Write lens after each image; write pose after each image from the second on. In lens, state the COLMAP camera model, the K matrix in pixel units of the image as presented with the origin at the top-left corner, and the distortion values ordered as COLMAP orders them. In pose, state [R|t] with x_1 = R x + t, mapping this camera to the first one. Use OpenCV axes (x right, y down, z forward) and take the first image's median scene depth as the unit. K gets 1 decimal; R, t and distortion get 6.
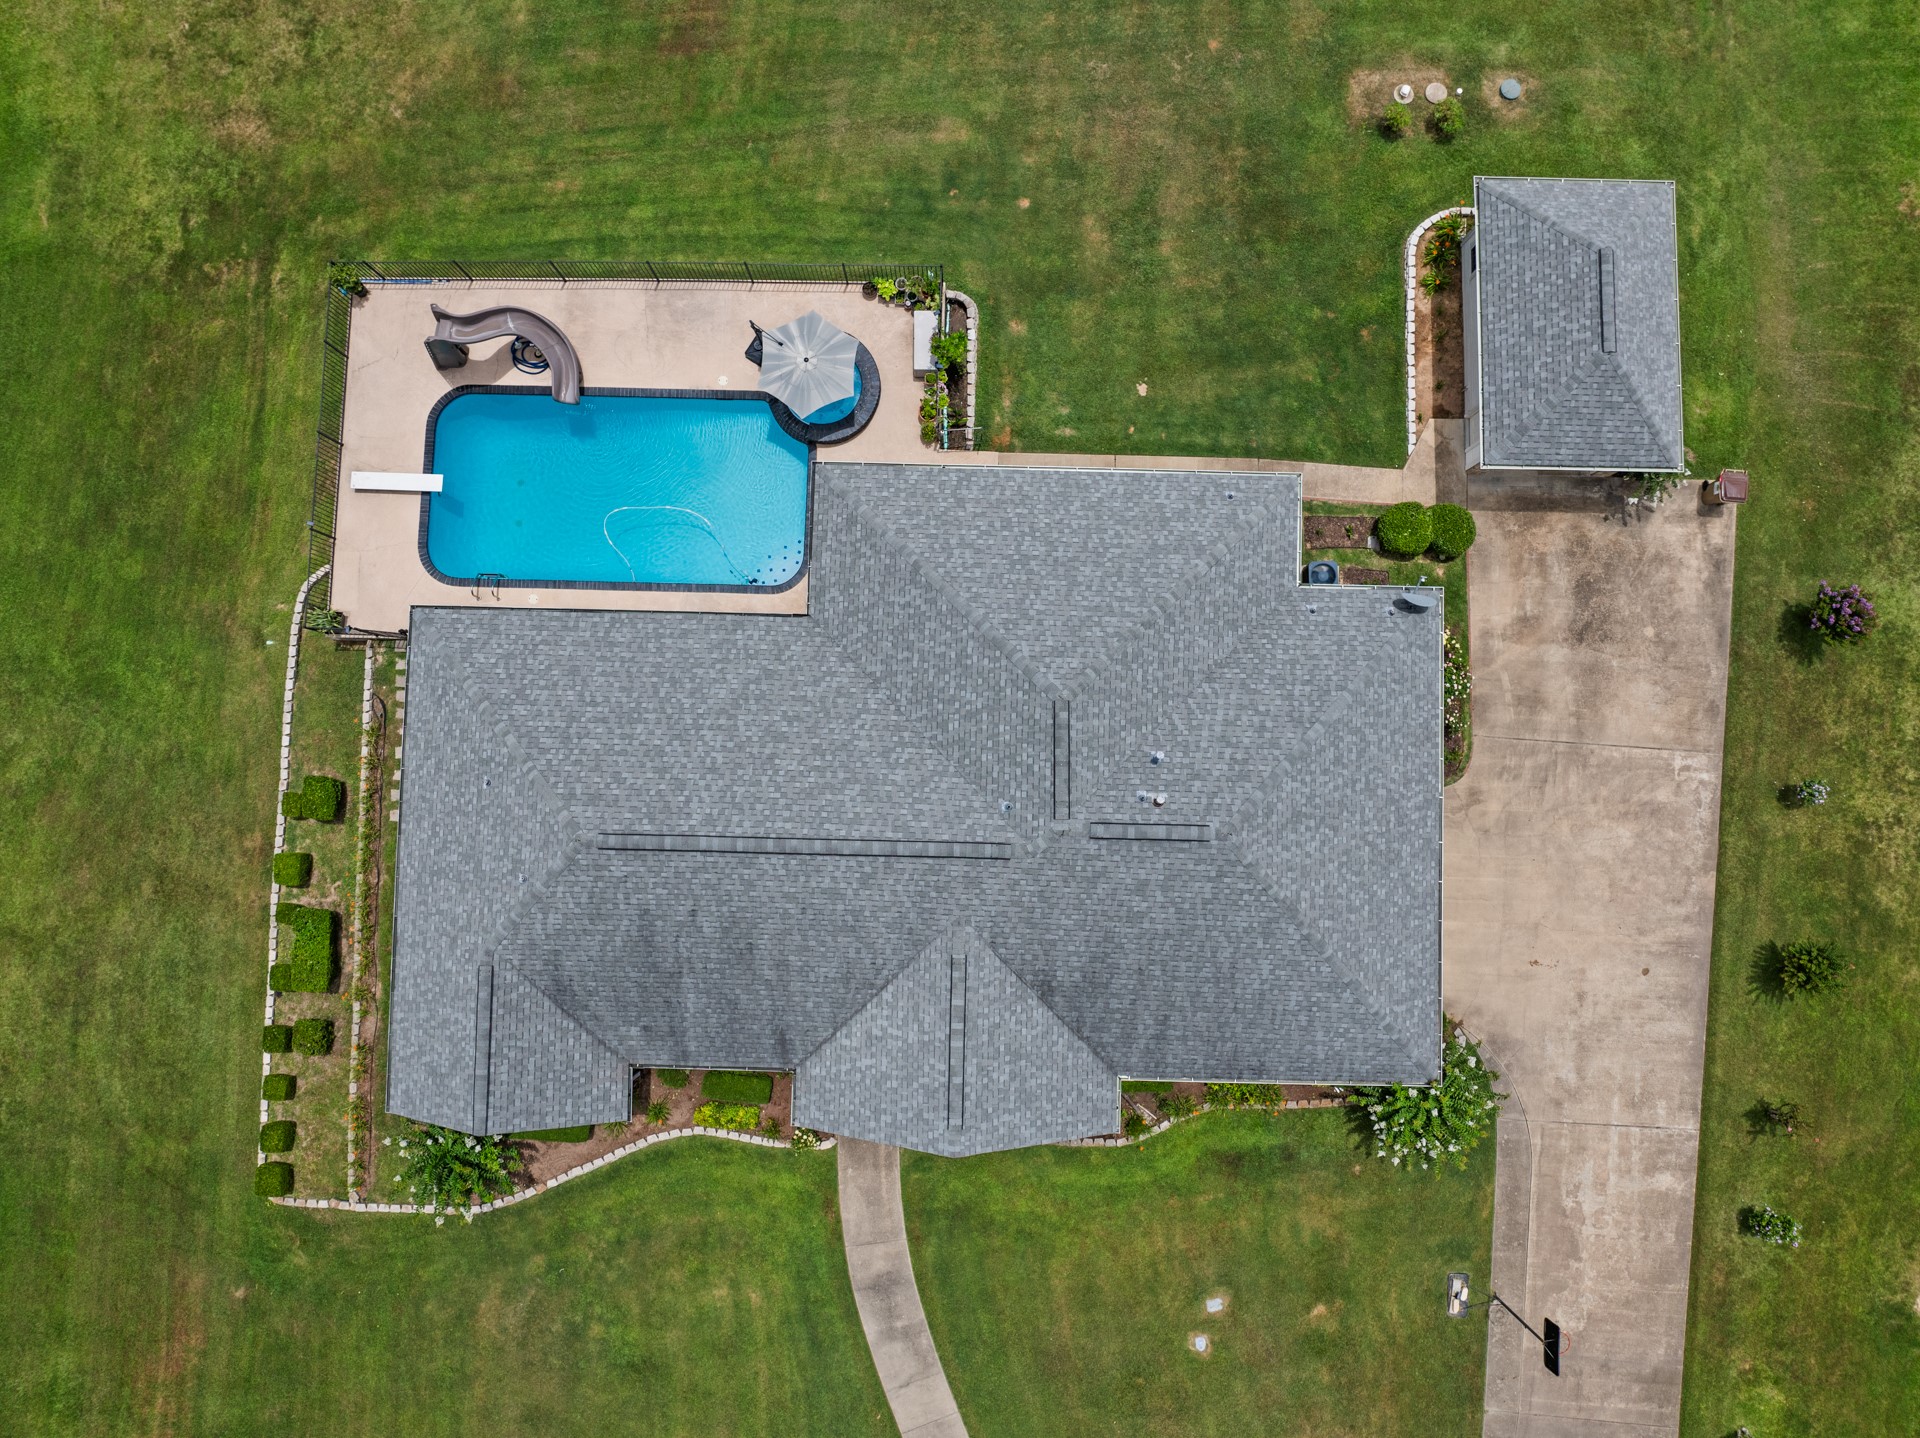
lens RADIAL K [[1343.9, 0, 965.1], [0, 1343.9, 700.9], [0, 0, 1]] dist [-0.045312, 0.003688]
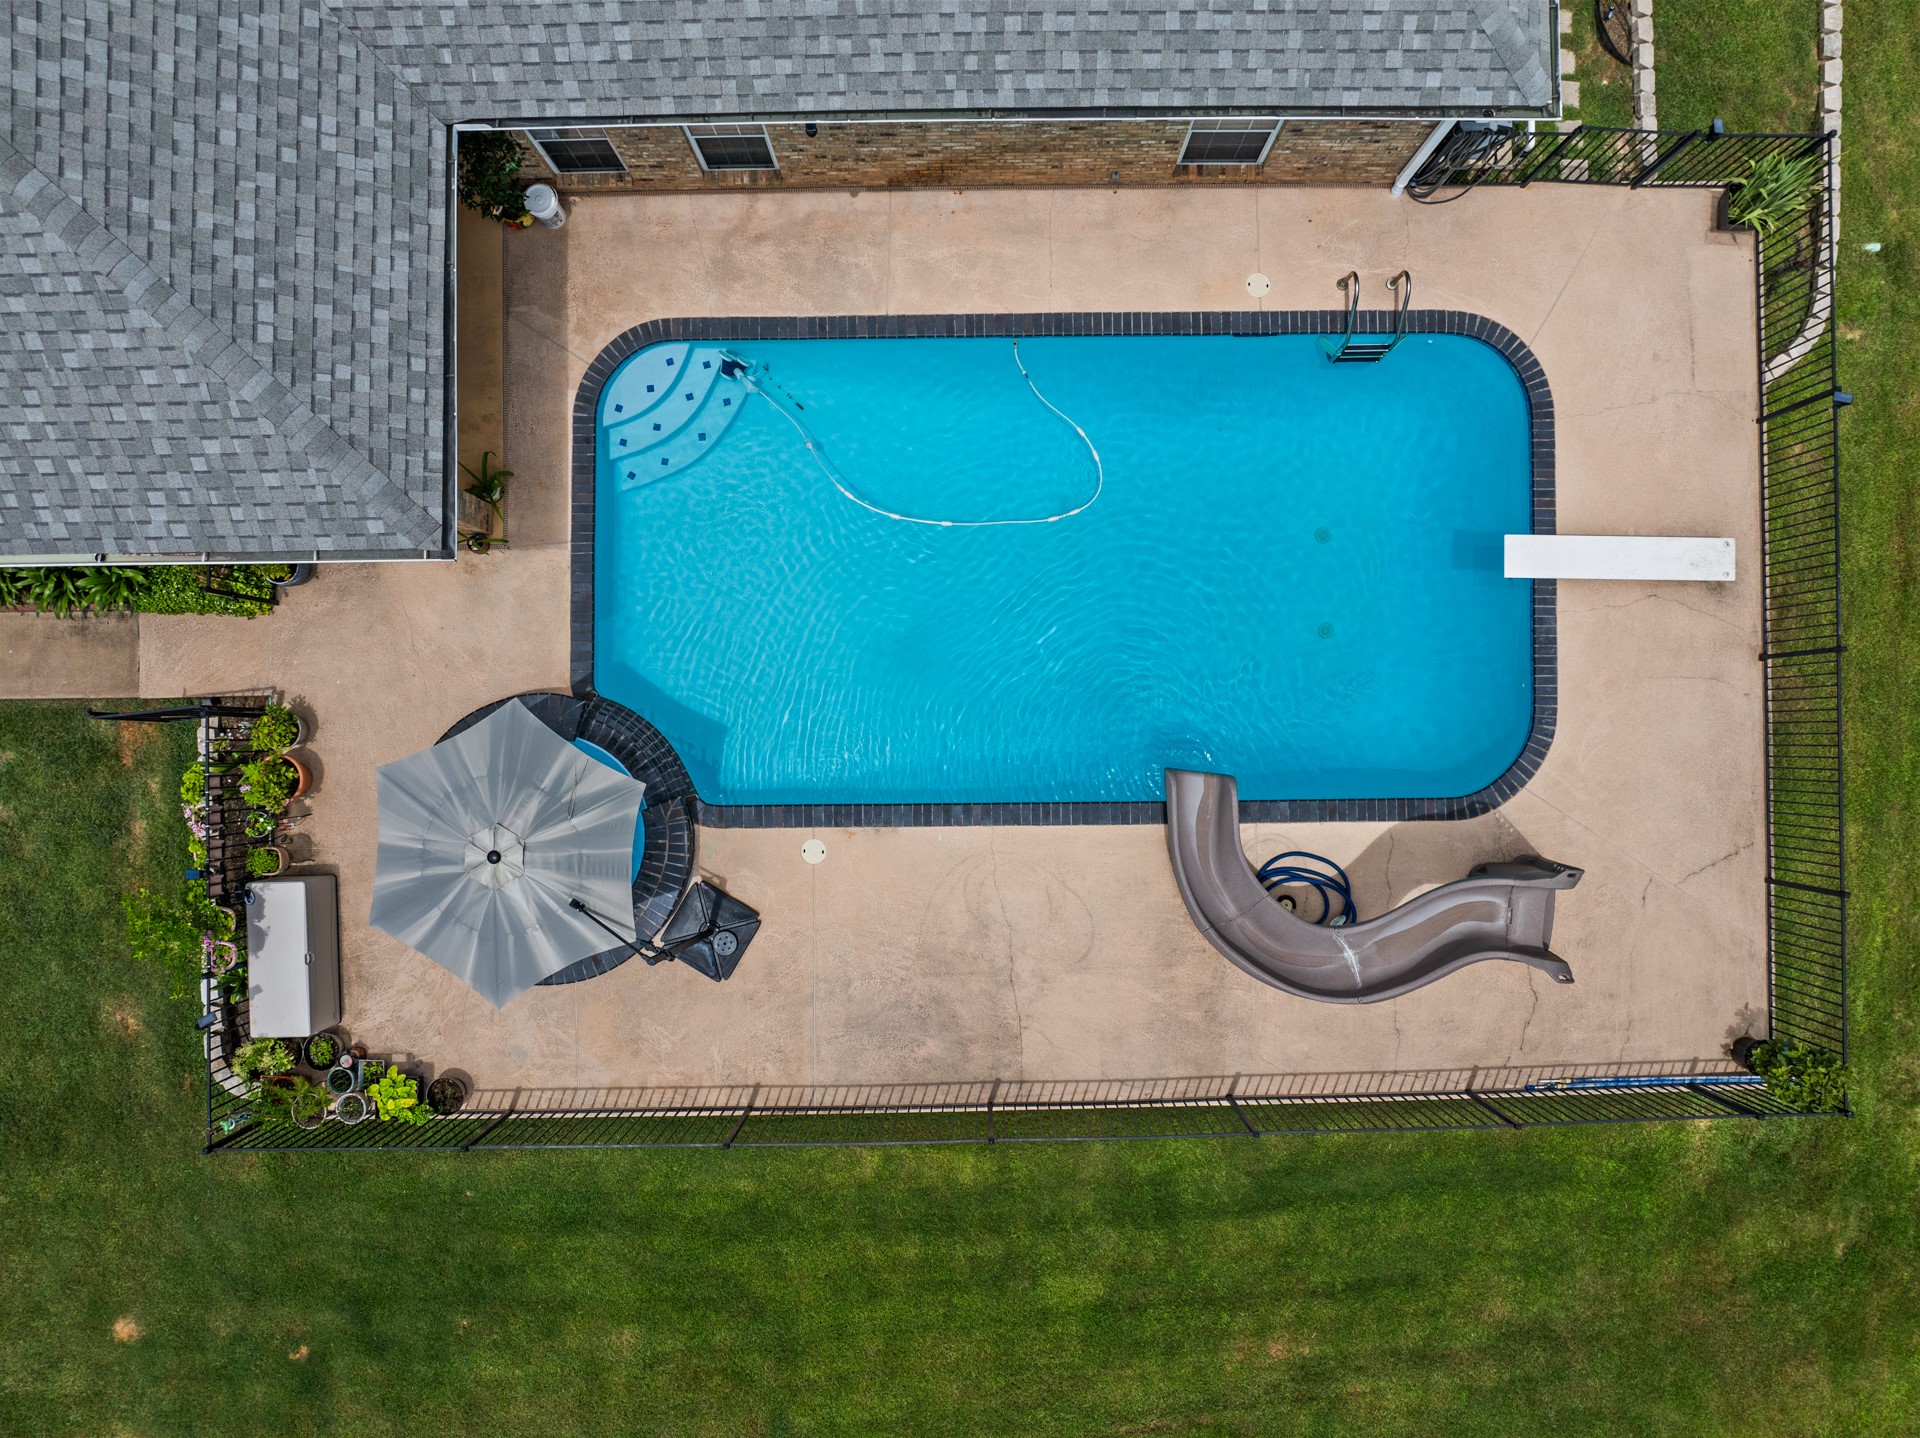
lens RADIAL K [[1359.7, 0, 969.4], [0, 1359.7, 702.8], [0, 0, 1]] dist [-0.033502, -0.000446]
pose [[-0.999347, 0.036130, 0.001068, -0.229243], [-0.035904, -0.995635, 0.086152, -0.232113], [0.004176, 0.086057, 0.996281, 0.595404]]
